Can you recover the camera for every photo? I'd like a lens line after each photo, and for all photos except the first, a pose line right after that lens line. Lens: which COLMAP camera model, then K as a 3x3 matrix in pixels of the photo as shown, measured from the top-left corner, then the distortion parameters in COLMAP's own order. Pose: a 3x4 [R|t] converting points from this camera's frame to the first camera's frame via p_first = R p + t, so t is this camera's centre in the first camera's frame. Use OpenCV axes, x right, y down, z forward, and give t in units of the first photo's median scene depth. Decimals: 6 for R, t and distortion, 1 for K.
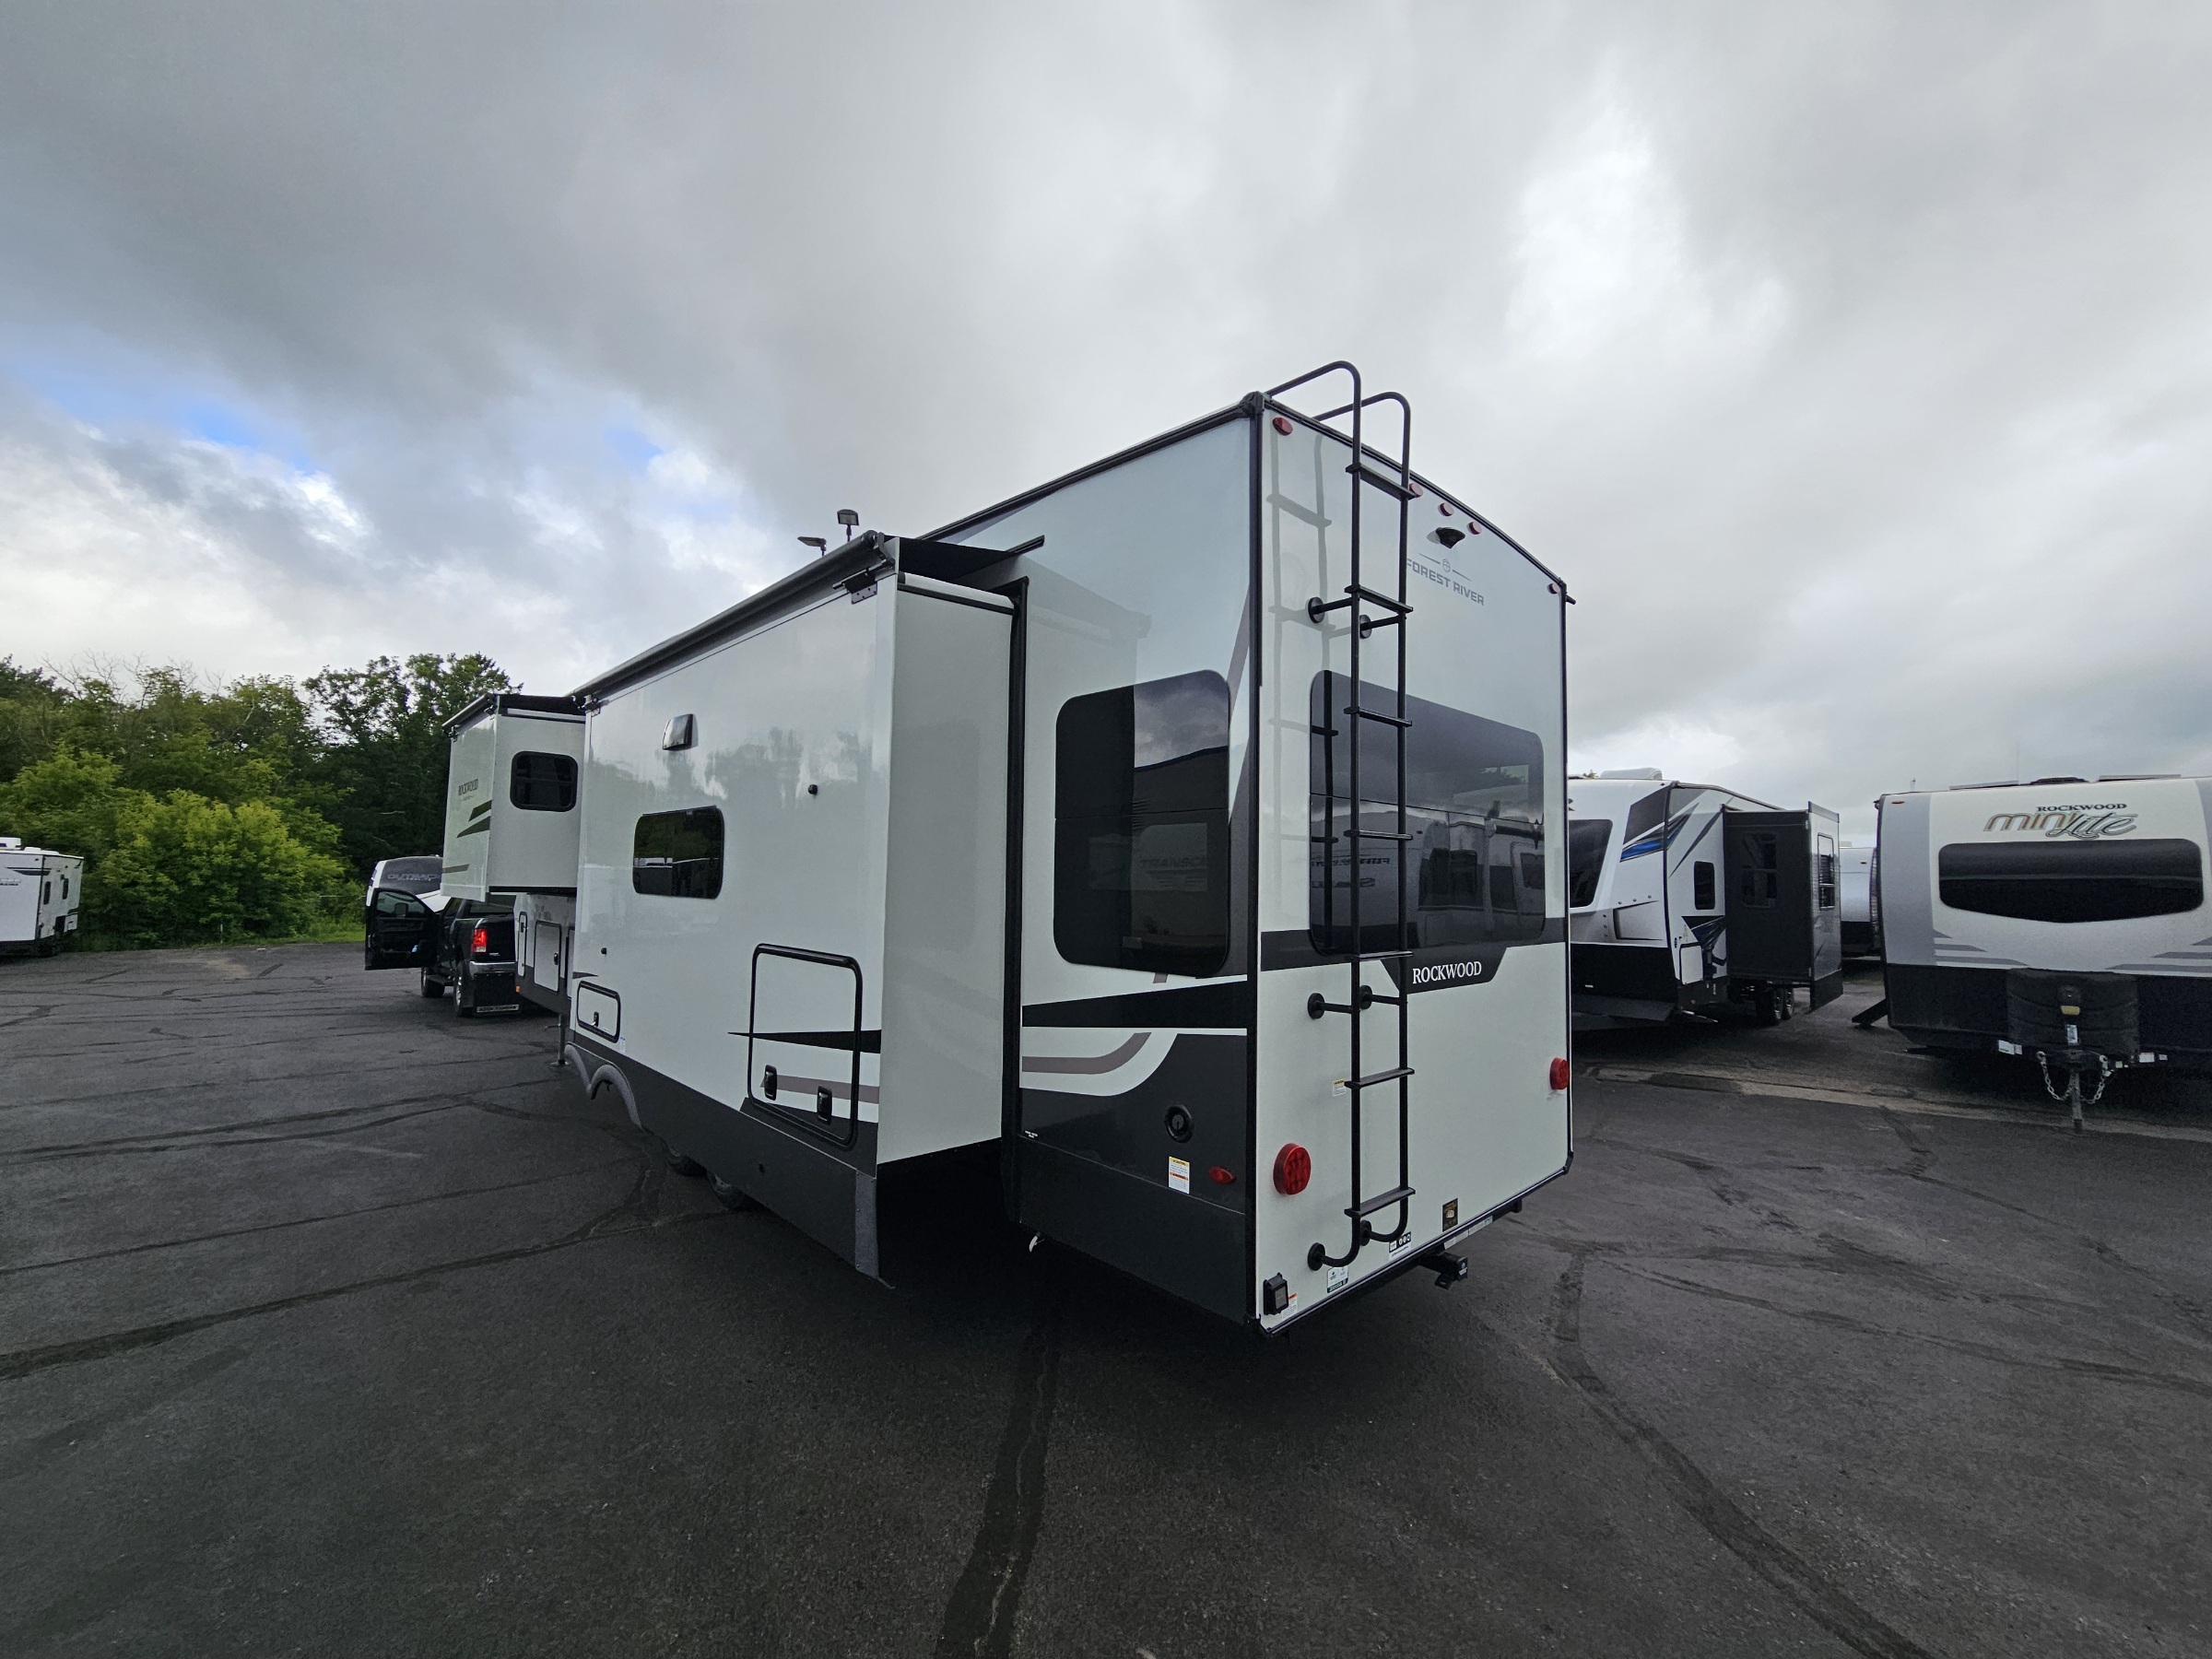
lens RADIAL K [[910.0, 0, 1110.9], [0, 910.0, 826.8], [0, 0, 1]] dist [-0.002883, 0.000653]
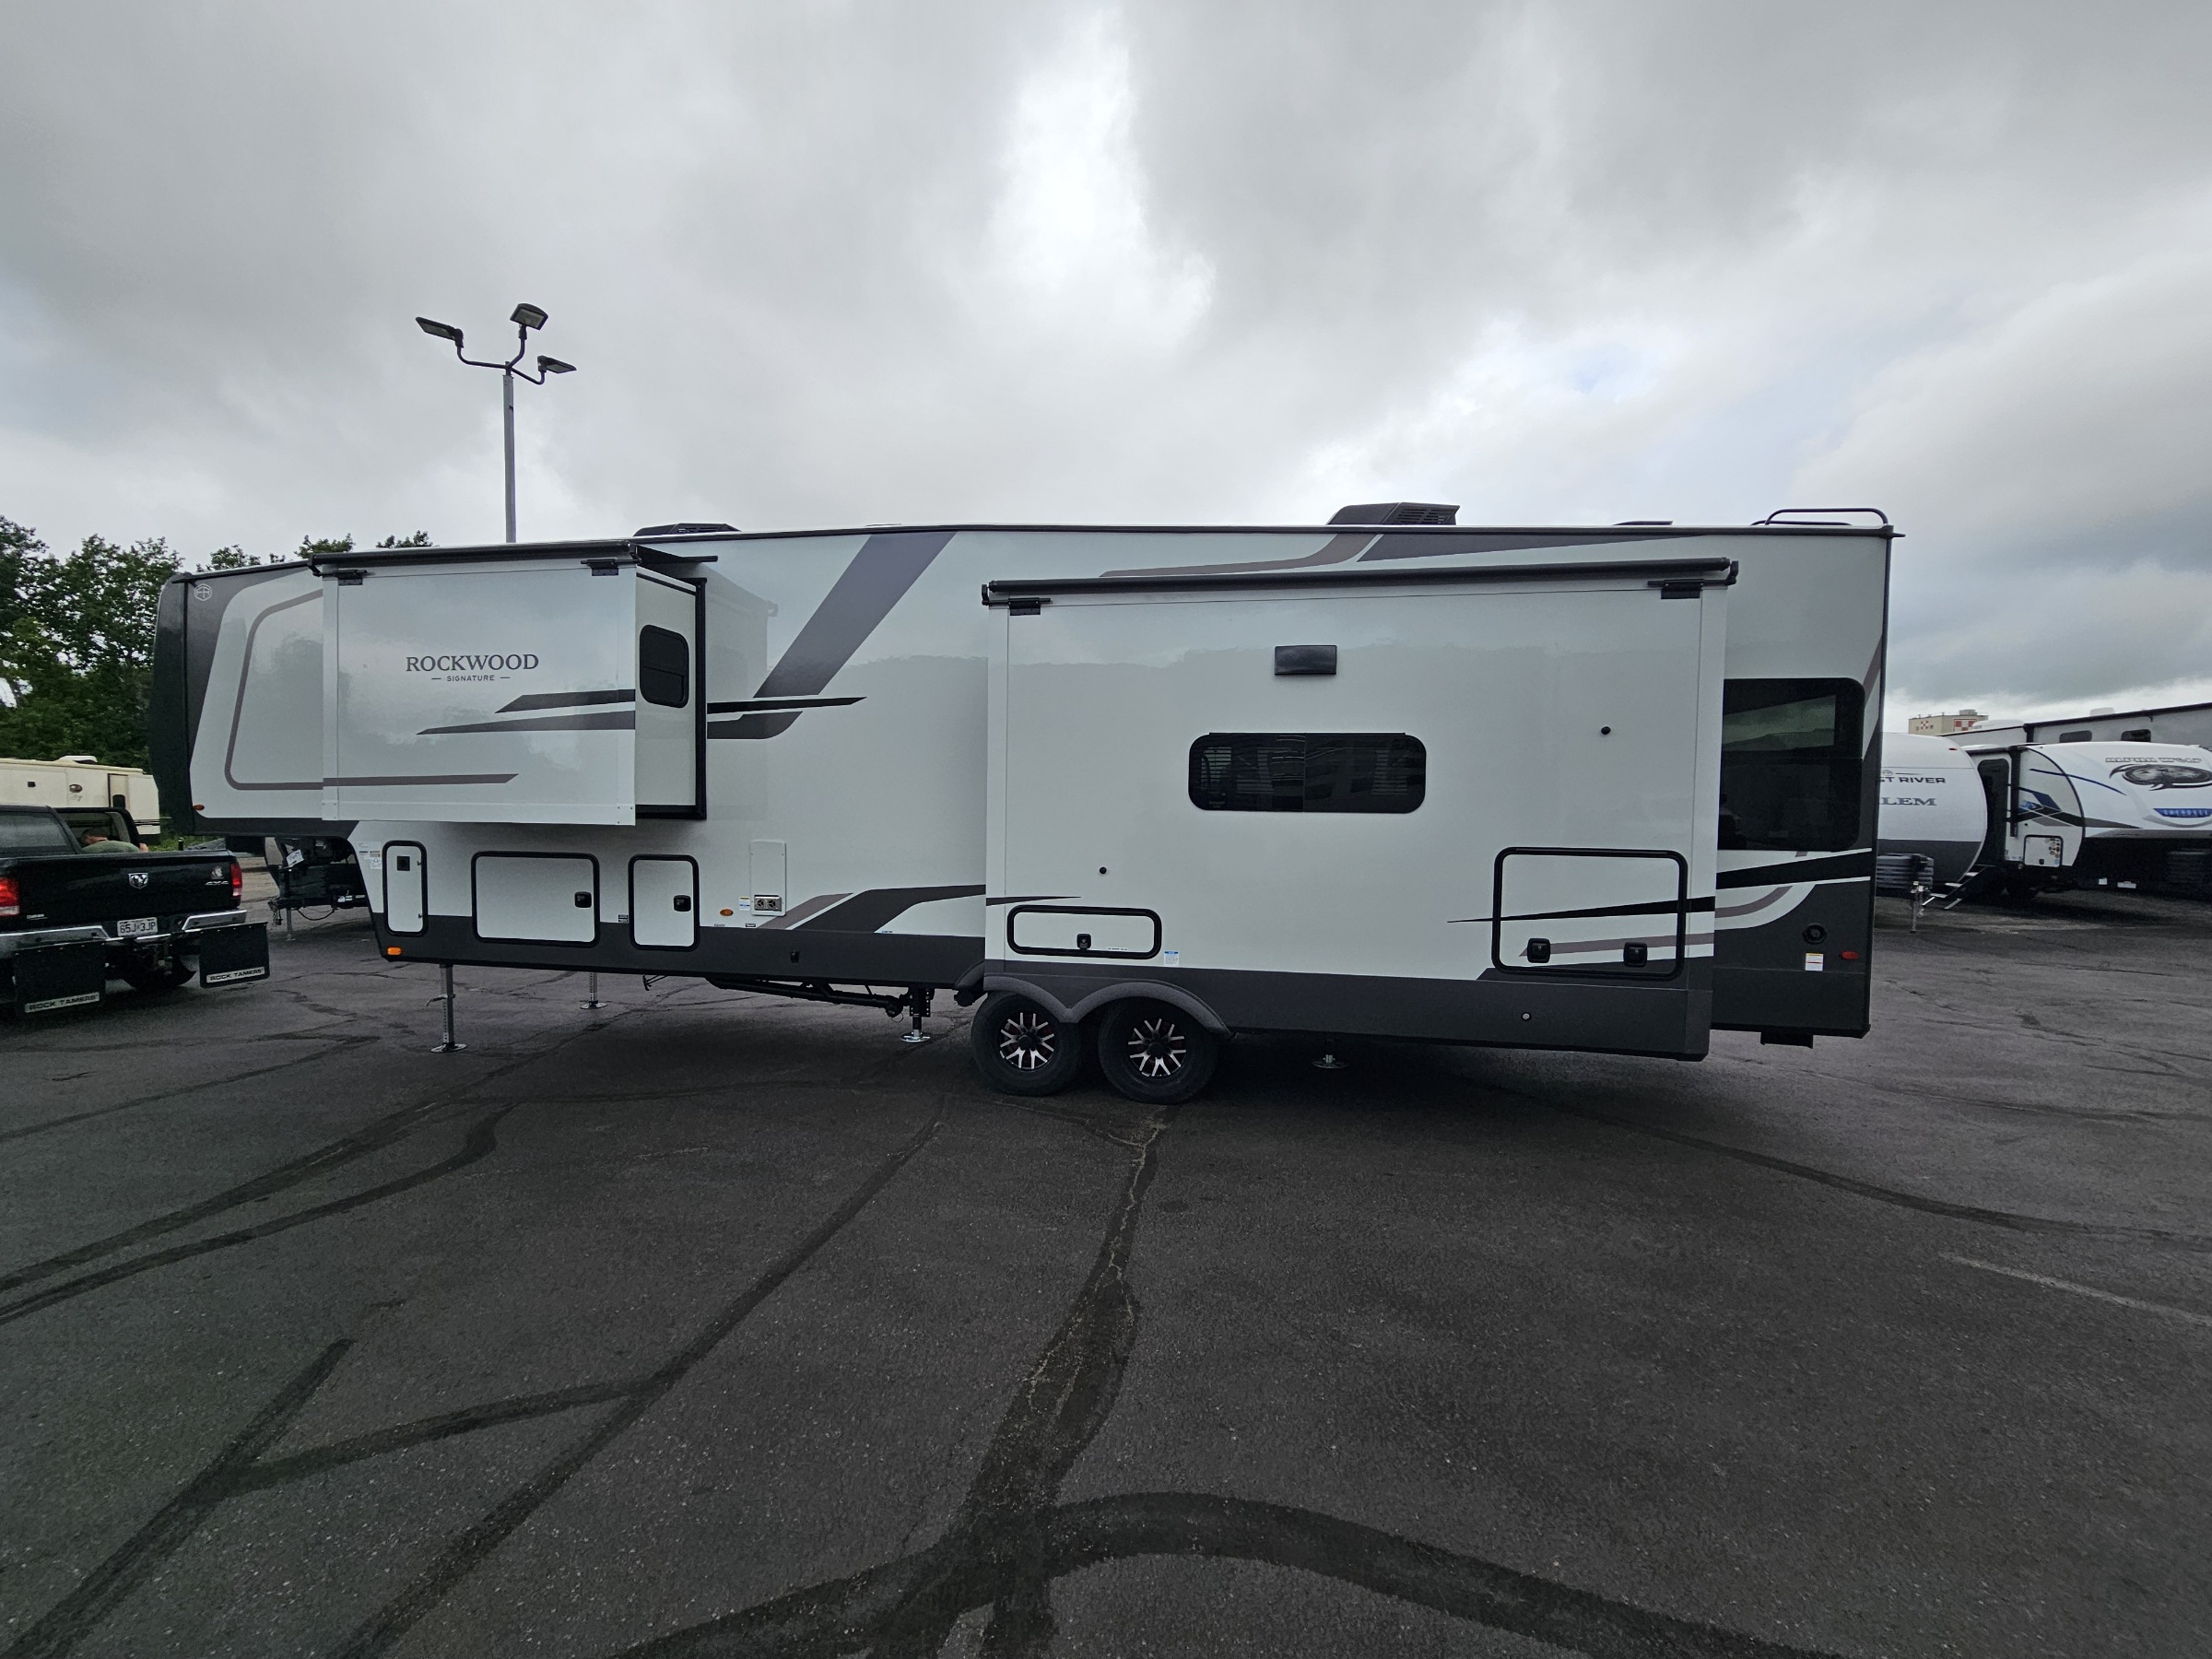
lens RADIAL K [[910.0, 0, 1116.4], [0, 910.0, 831.3], [0, 0, 1]] dist [-0.002883, 0.000653]
pose [[0.827072, -0.035895, 0.560949, -1.936814], [-0.028339, 0.994027, 0.105391, -0.020708], [-0.561381, -0.103062, 0.821114, 0.311966]]
